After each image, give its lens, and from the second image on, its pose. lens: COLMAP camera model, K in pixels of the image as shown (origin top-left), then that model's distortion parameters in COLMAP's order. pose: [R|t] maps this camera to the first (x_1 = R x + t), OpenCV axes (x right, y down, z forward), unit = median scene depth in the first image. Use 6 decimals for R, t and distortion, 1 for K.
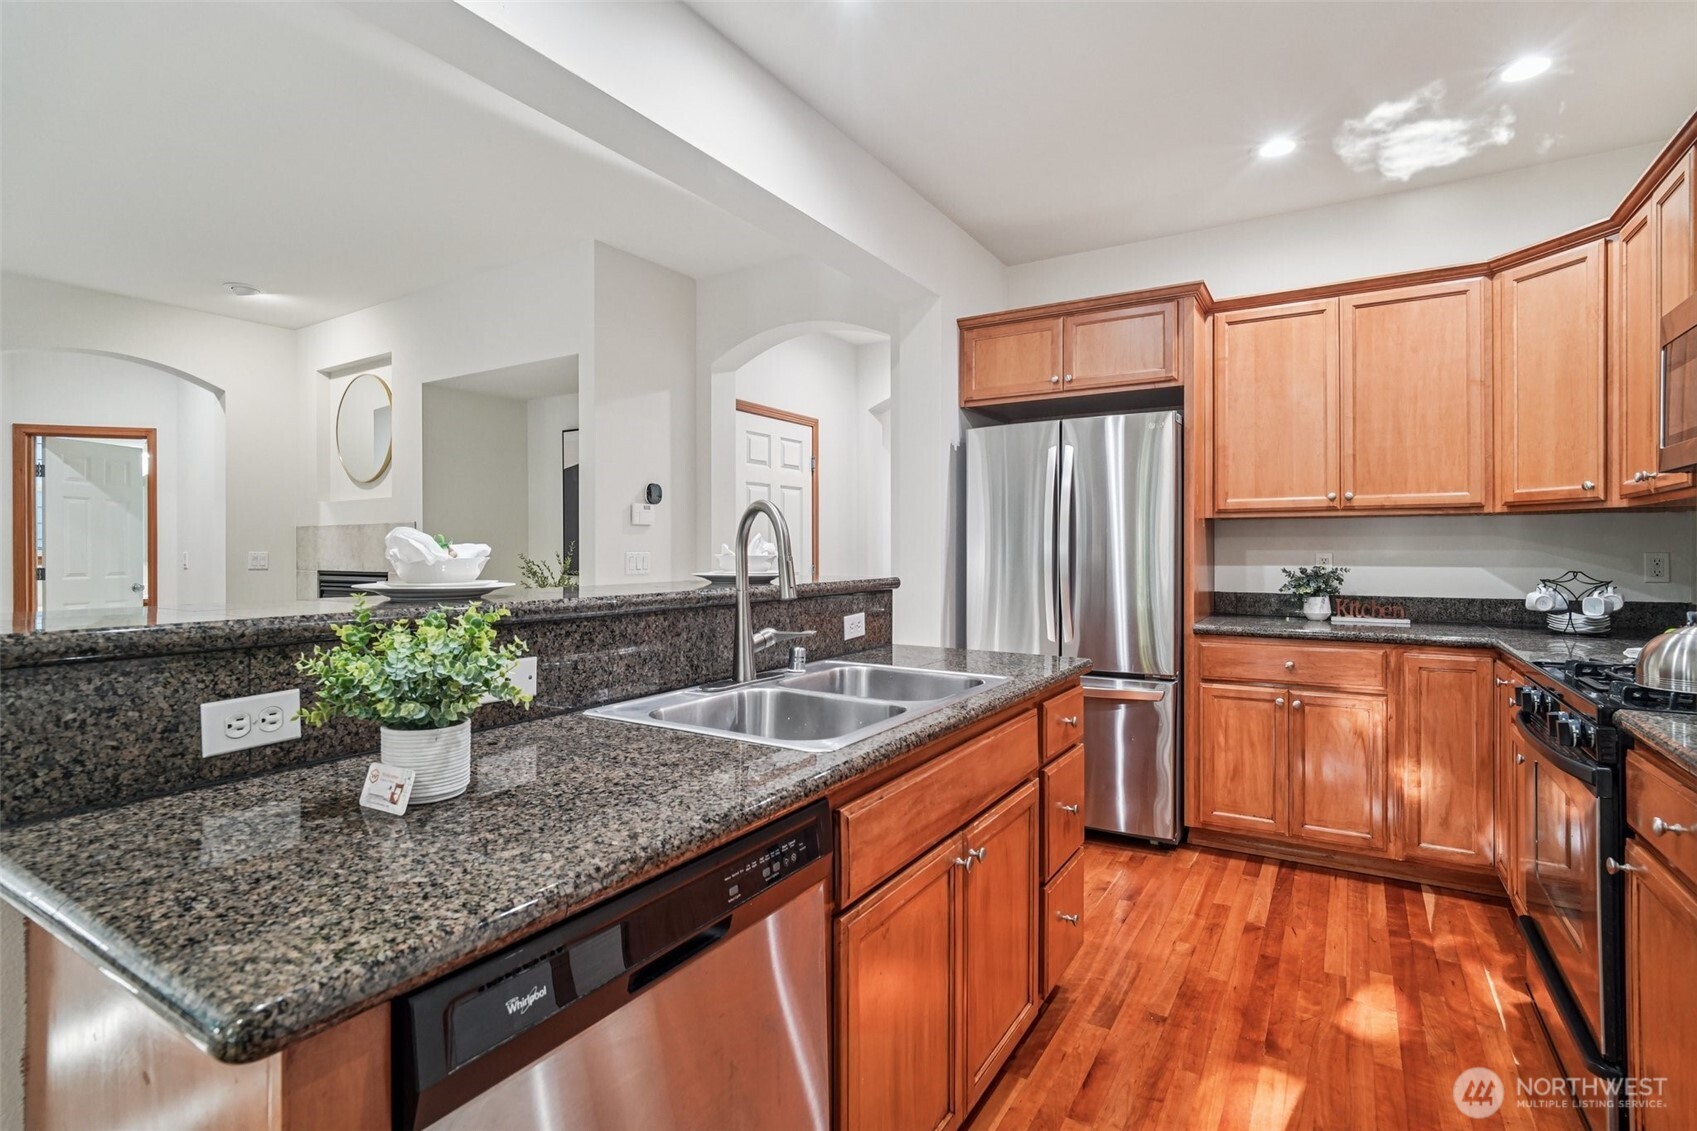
lens RADIAL K [[809.4, 0, 839.3], [0, 809.4, 548.1], [0, 0, 1]] dist [-0.011210, 0.005240]
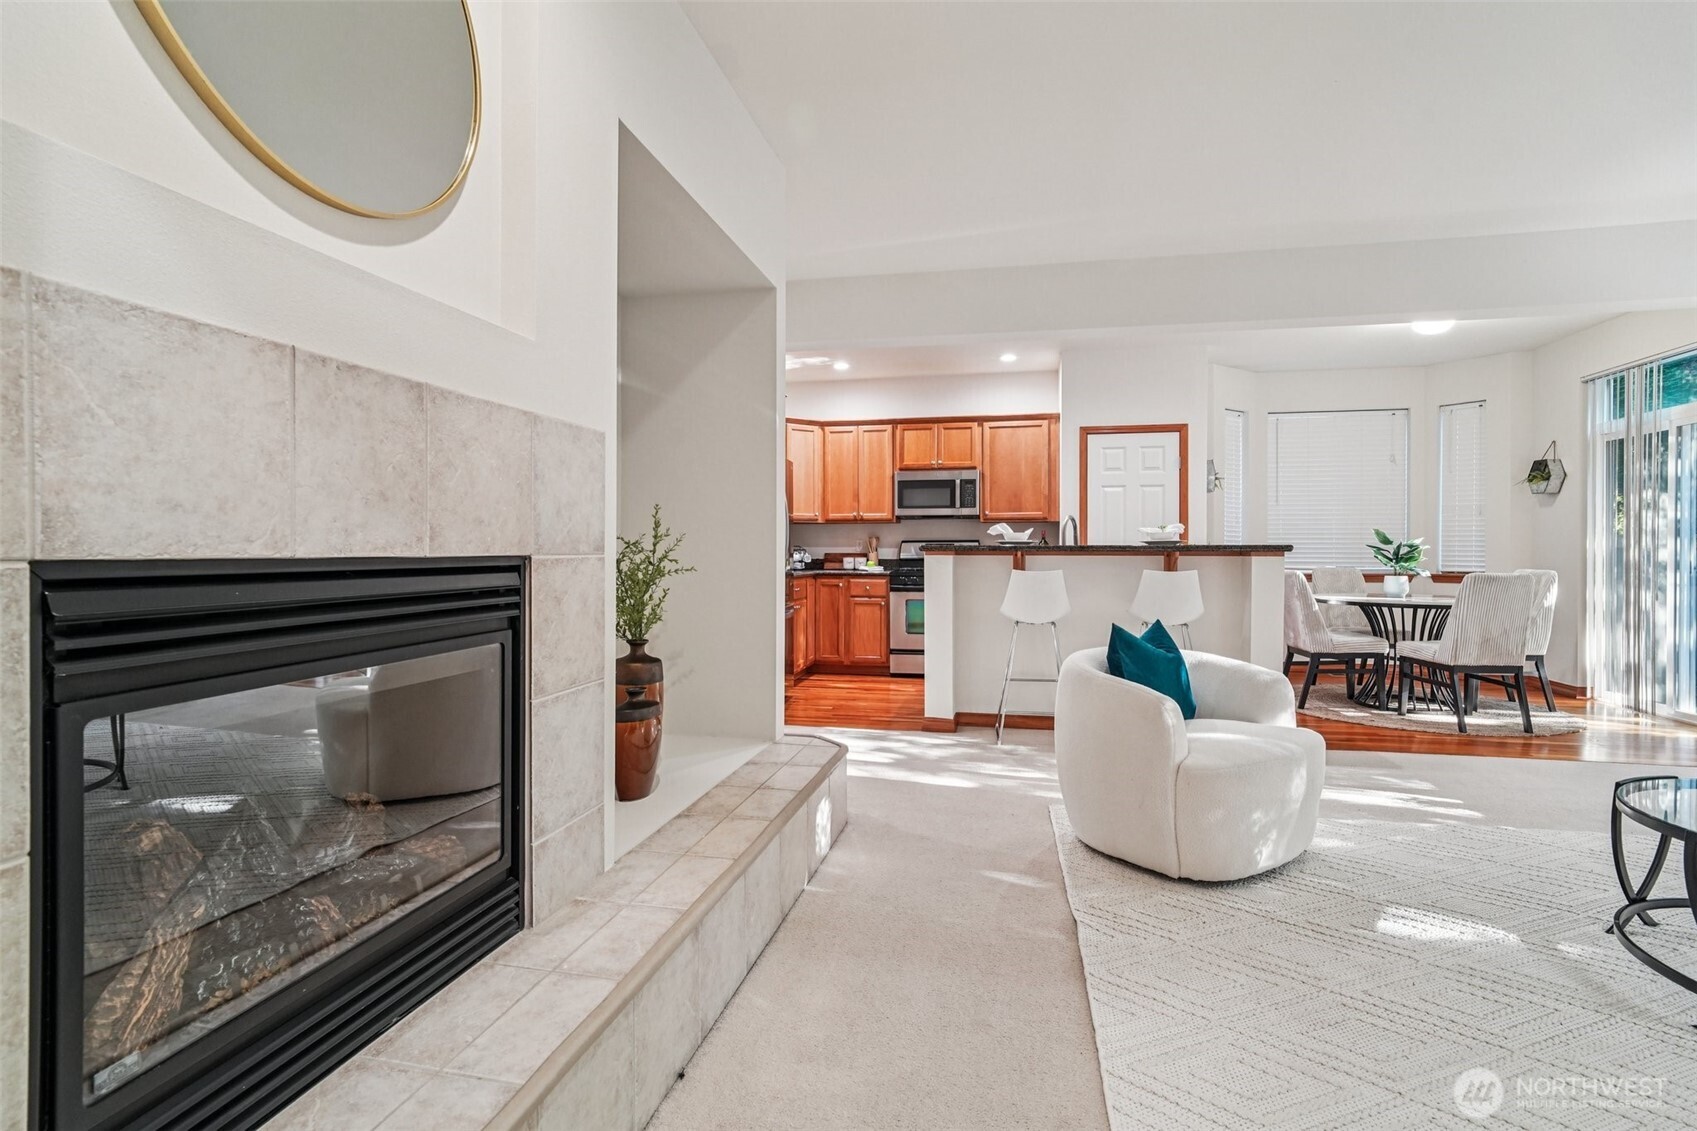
lens RADIAL K [[809.4, 0, 853.4], [0, 809.4, 555.8], [0, 0, 1]] dist [-0.011210, 0.005240]
pose [[-0.329479, -0.003640, 0.944156, -1.376388], [-0.000714, 0.999993, 0.003606, 0.040954], [-0.944163, 0.000514, -0.329480, 1.426418]]
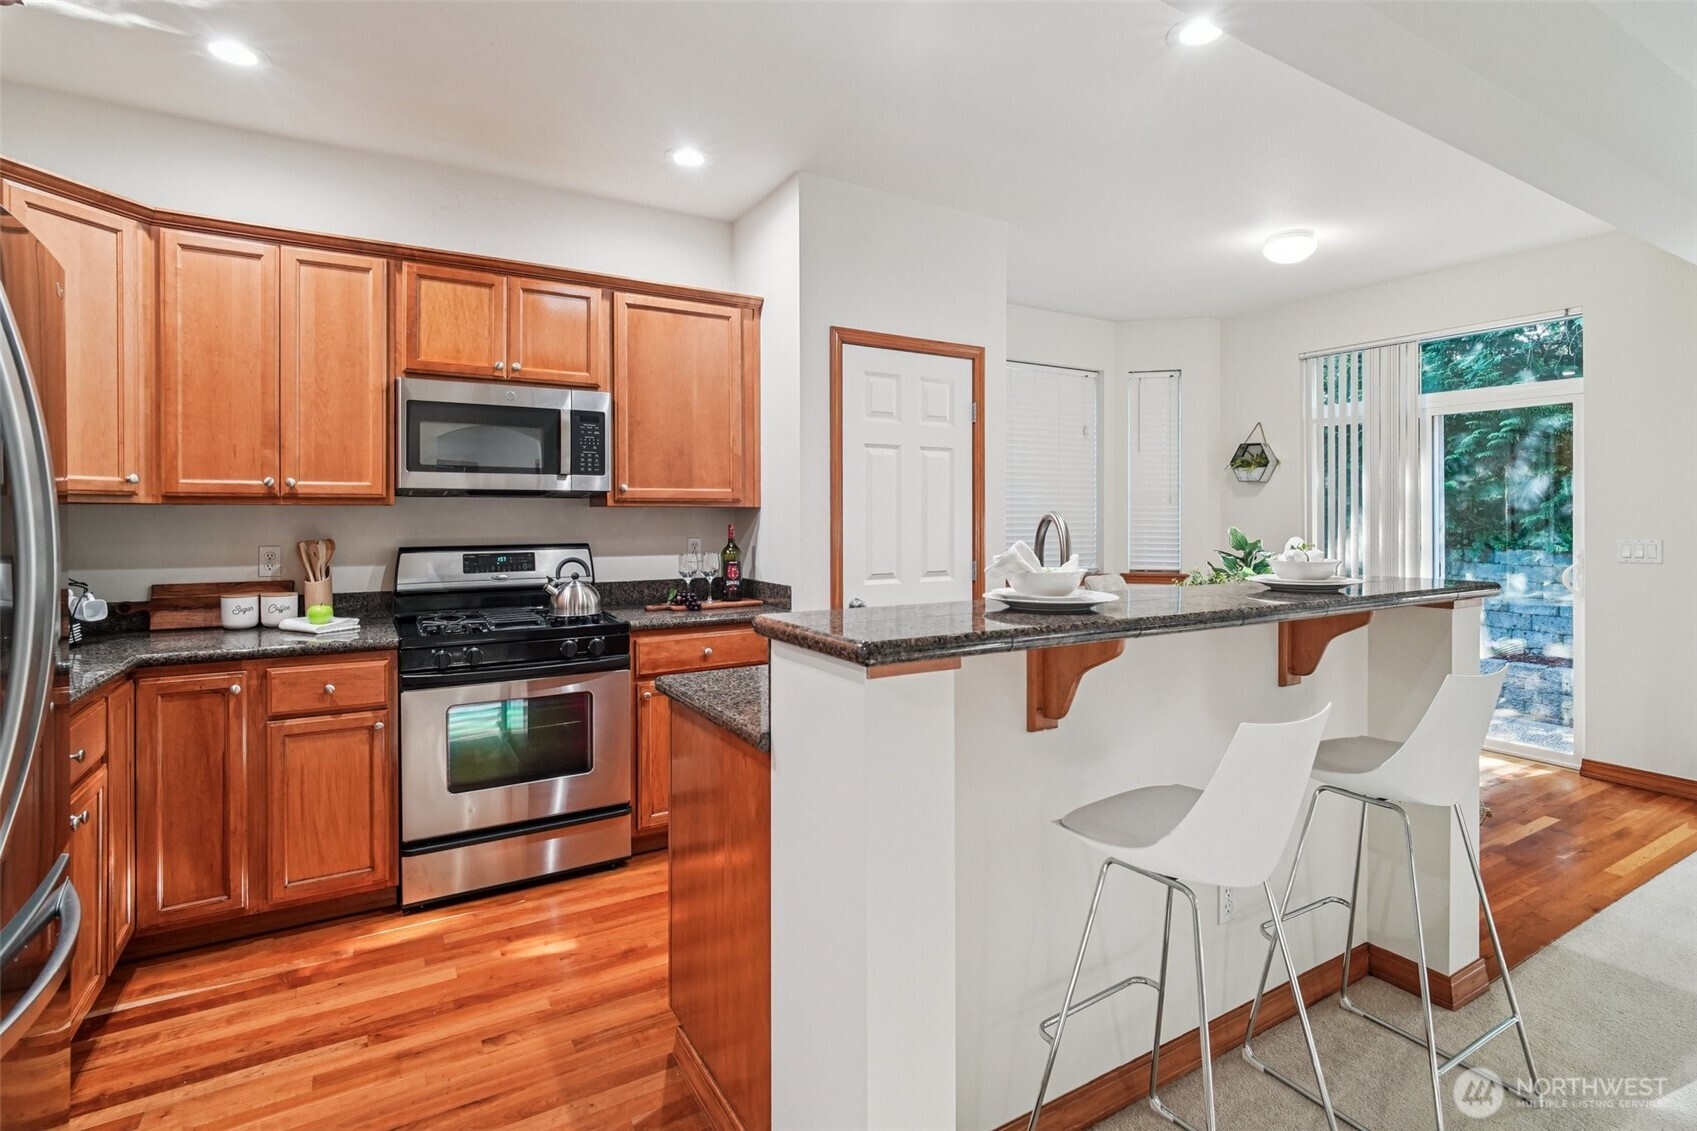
lens RADIAL K [[809.4, 0, 849.5], [0, 809.4, 513.6], [0, 0, 1]] dist [-0.011210, 0.005240]
pose [[-0.885537, 0.001326, 0.464567, -0.198524], [0.000521, 0.999998, -0.001863, -0.029087], [-0.464568, -0.001408, -0.885536, 1.144787]]
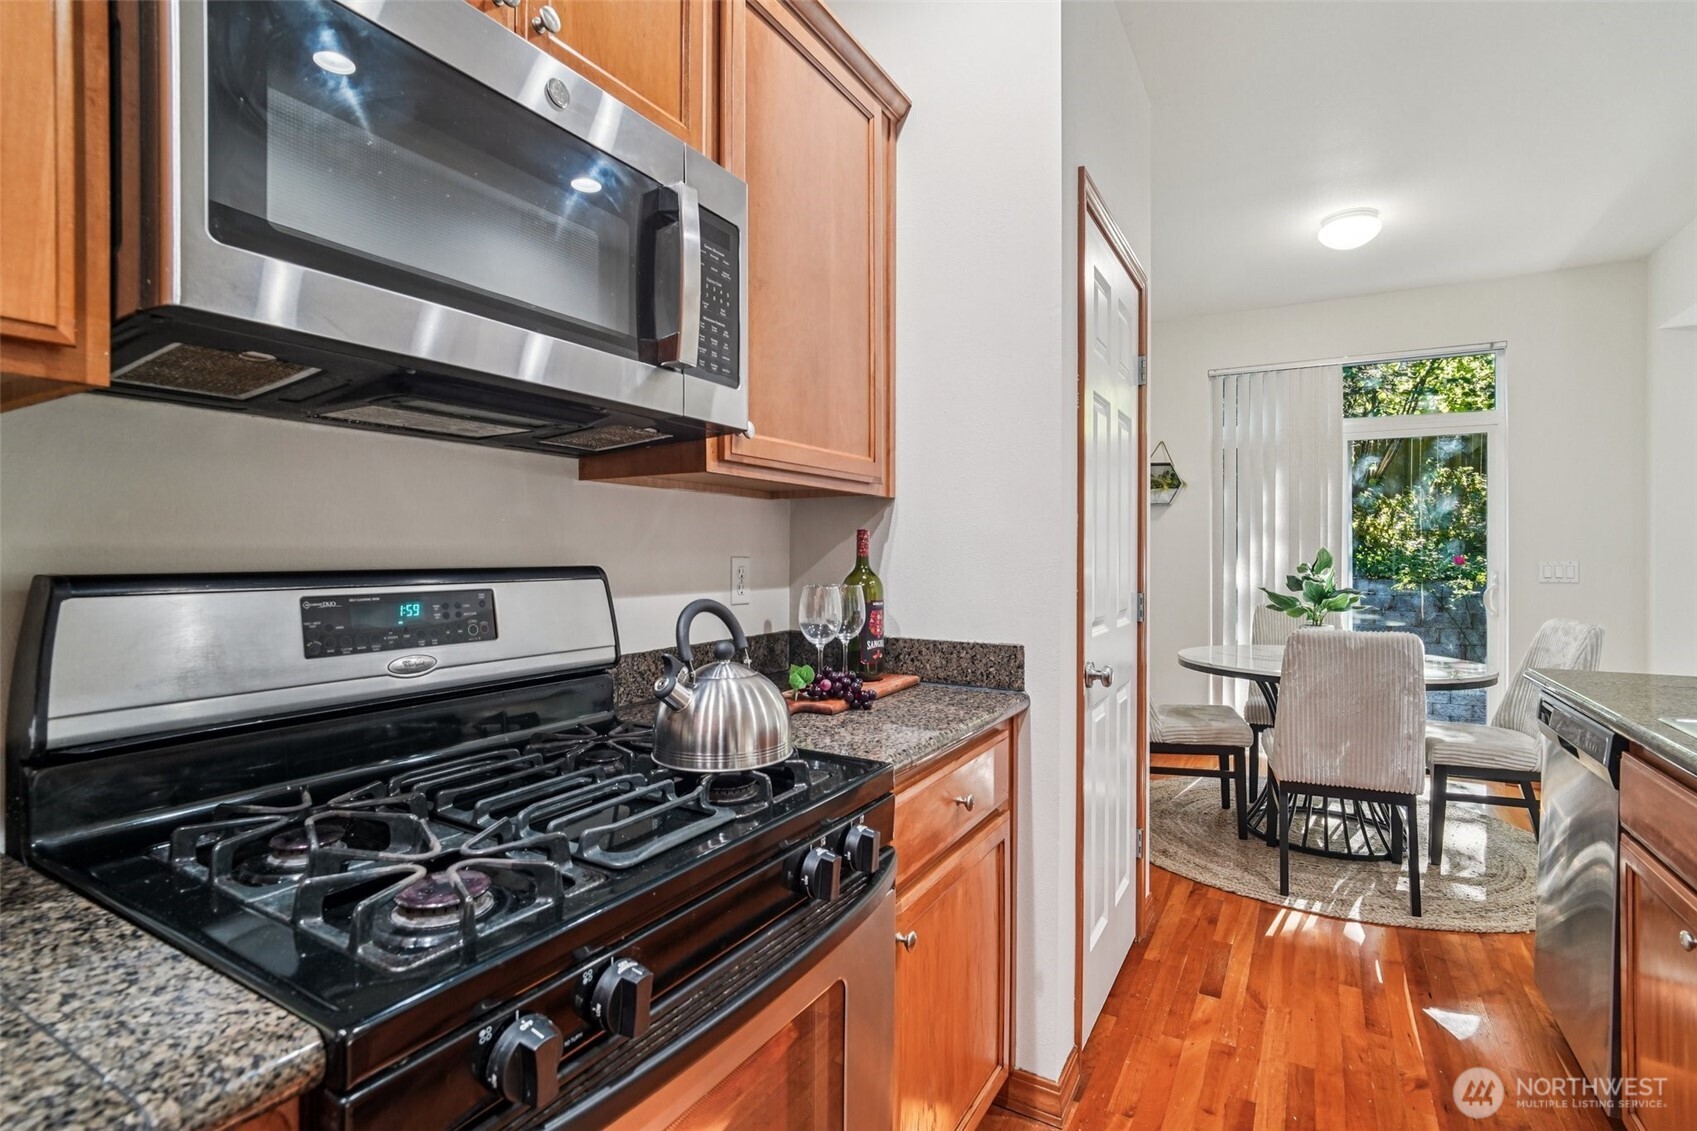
lens RADIAL K [[809.4, 0, 843.3], [0, 809.4, 560.0], [0, 0, 1]] dist [-0.011210, 0.005240]
pose [[-0.999707, -0.002625, -0.024058, 0.460816], [-0.002751, 0.999982, 0.005238, 0.001110], [0.024044, 0.005303, -0.999697, 0.810389]]
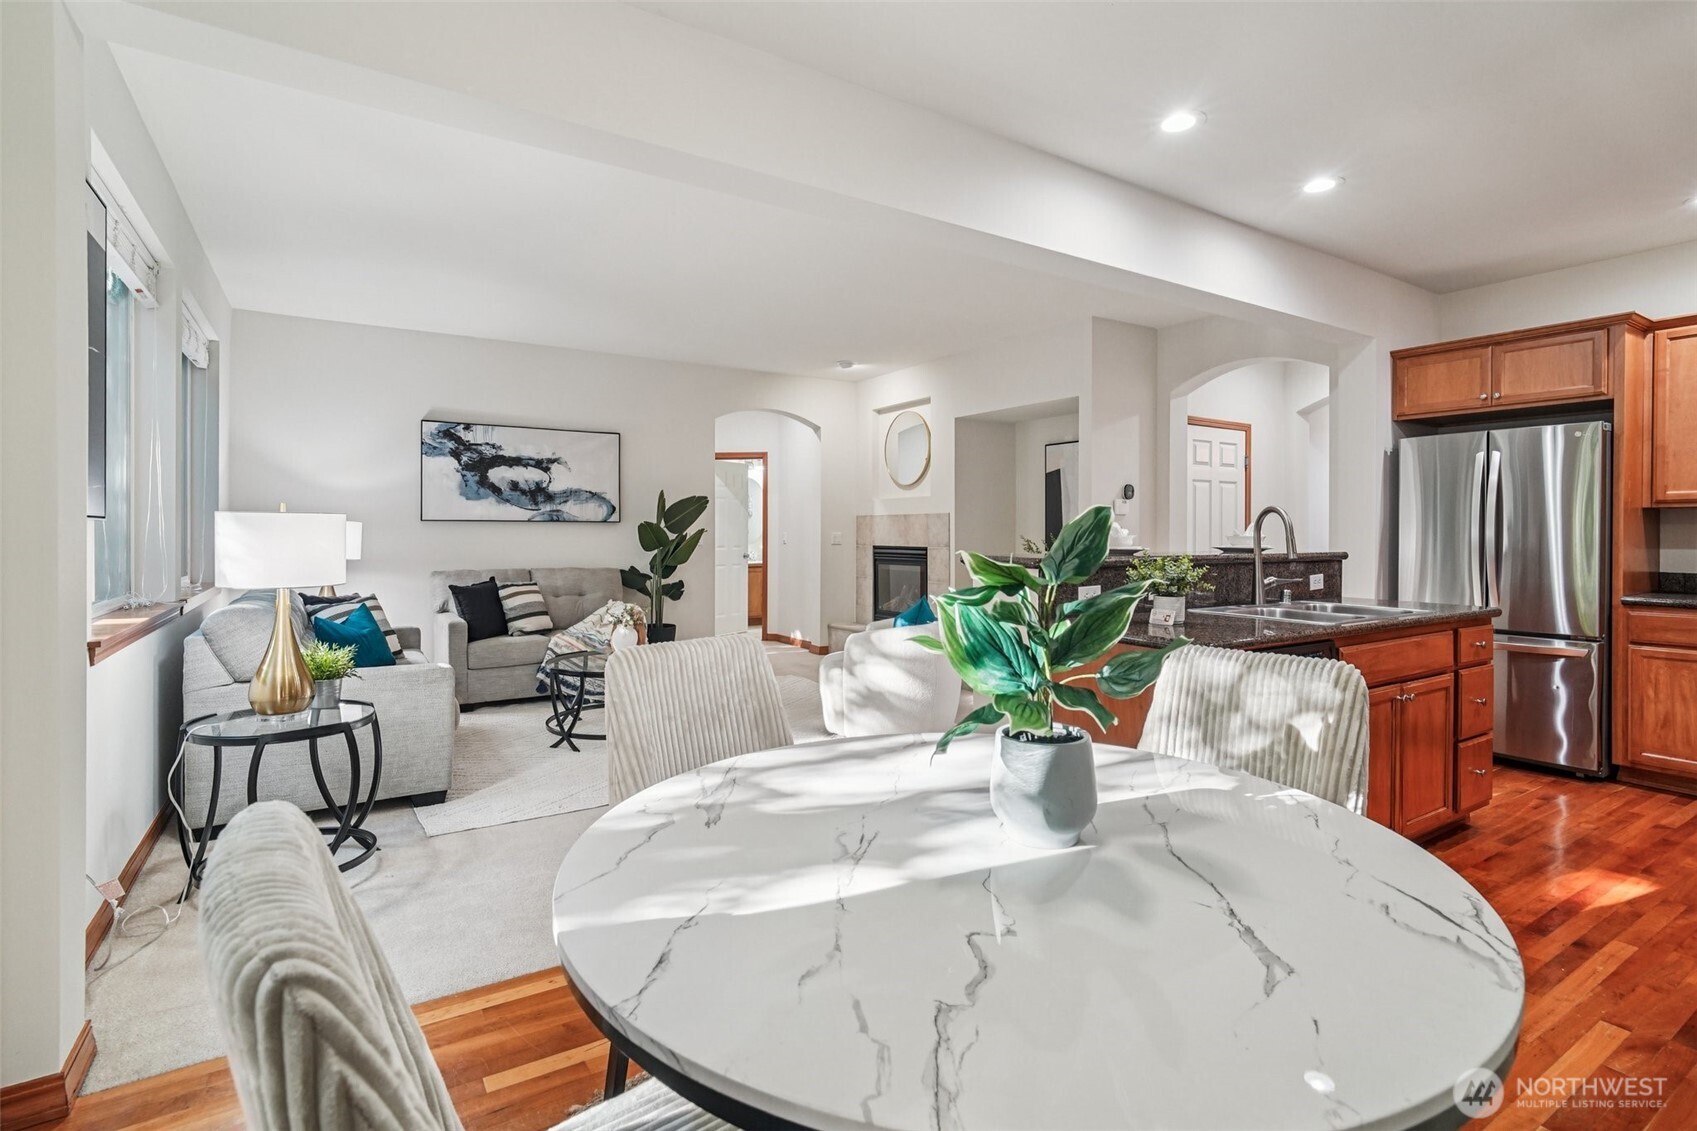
lens RADIAL K [[809.4, 0, 850.7], [0, 809.4, 531.5], [0, 0, 1]] dist [-0.011210, 0.005240]
pose [[0.907460, 0.004498, -0.420114, -0.102015], [-0.003947, 0.999990, 0.002180, -0.001025], [0.420119, -0.000320, 0.907469, -0.569312]]
